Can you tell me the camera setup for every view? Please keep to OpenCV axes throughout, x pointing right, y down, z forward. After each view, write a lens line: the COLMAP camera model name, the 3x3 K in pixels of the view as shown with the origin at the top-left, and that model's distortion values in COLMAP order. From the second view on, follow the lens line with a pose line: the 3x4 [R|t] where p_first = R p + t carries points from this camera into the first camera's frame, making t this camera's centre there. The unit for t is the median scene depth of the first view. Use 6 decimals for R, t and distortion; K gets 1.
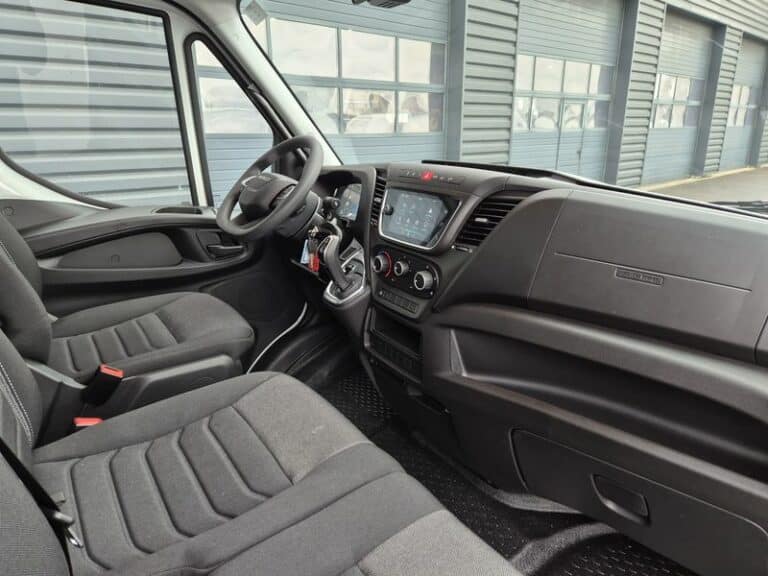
lens RADIAL K [[514.9, 0, 373.4], [0, 514.9, 286.7], [0, 0, 1]] dist [0.098965, -0.089278]
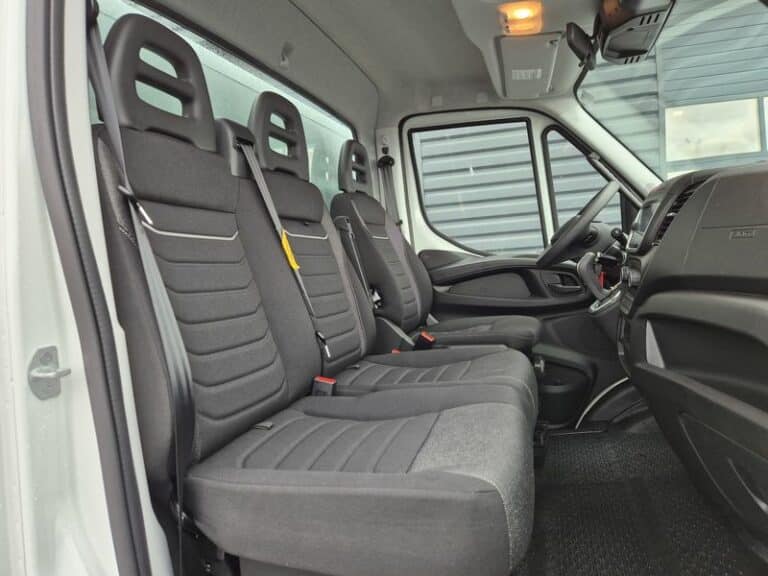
lens RADIAL K [[514.9, 0, 373.4], [0, 514.9, 286.7], [0, 0, 1]] dist [0.098965, -0.089278]
pose [[0.588868, -0.009391, -0.808175, 0.480847], [-0.164311, 0.977660, -0.131084, 0.174024], [0.791351, 0.209983, 0.574169, -0.044822]]
